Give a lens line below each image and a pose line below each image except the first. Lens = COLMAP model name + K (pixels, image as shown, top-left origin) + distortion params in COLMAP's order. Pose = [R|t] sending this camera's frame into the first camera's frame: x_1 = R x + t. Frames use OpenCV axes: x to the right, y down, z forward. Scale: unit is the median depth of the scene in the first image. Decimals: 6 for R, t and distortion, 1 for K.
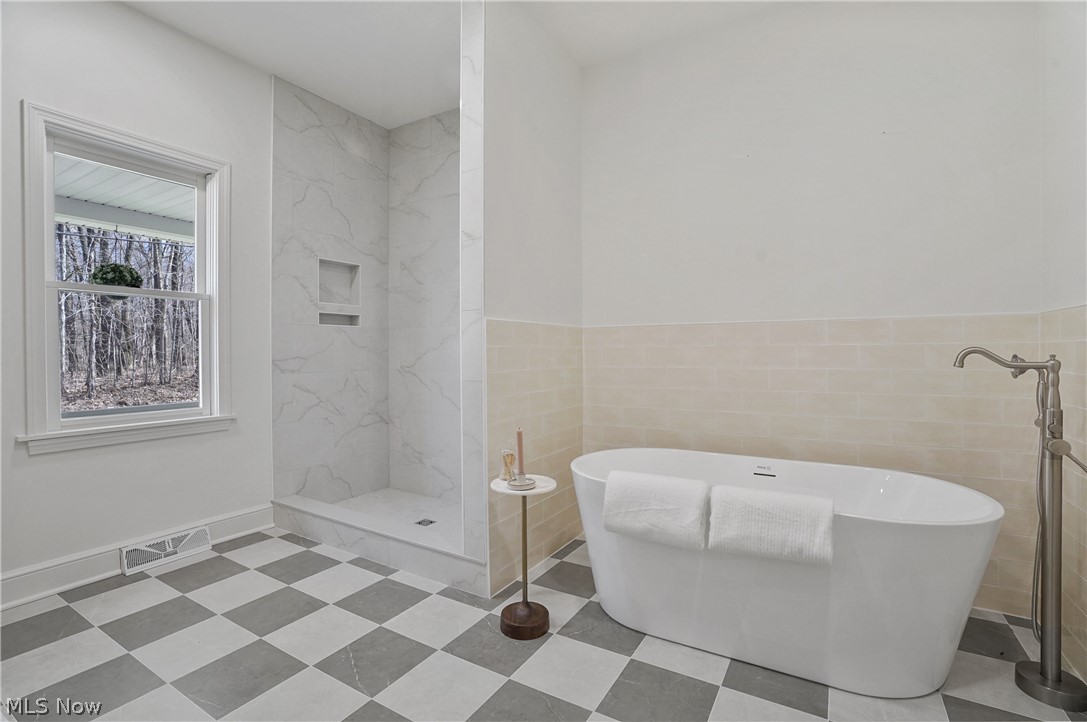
lens RADIAL K [[502.6, 0, 543.3], [0, 502.6, 365.8], [0, 0, 1]] dist [-0.072237, 0.028511]
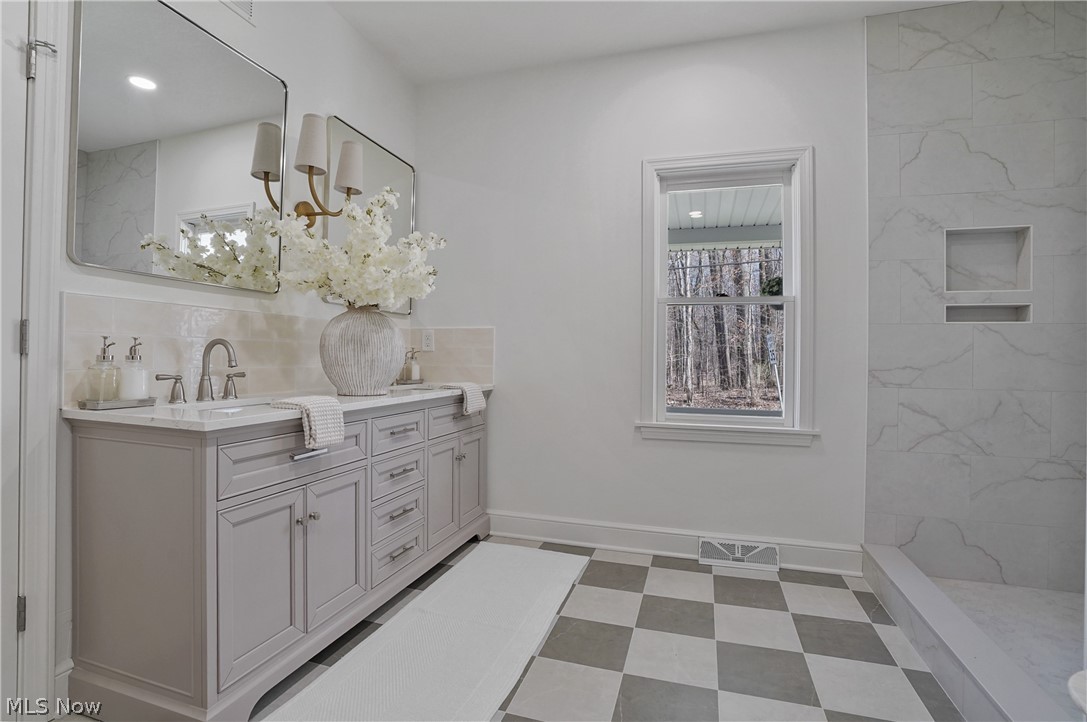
lens RADIAL K [[514.6, 0, 543.5], [0, 514.6, 361.0], [0, 0, 1]] dist [-0.071899, 0.030194]
pose [[0.236414, 0.012256, -0.971575, 0.130778], [-0.041854, 0.999121, 0.002419, -0.005937], [0.970751, 0.040092, 0.236719, 0.321216]]
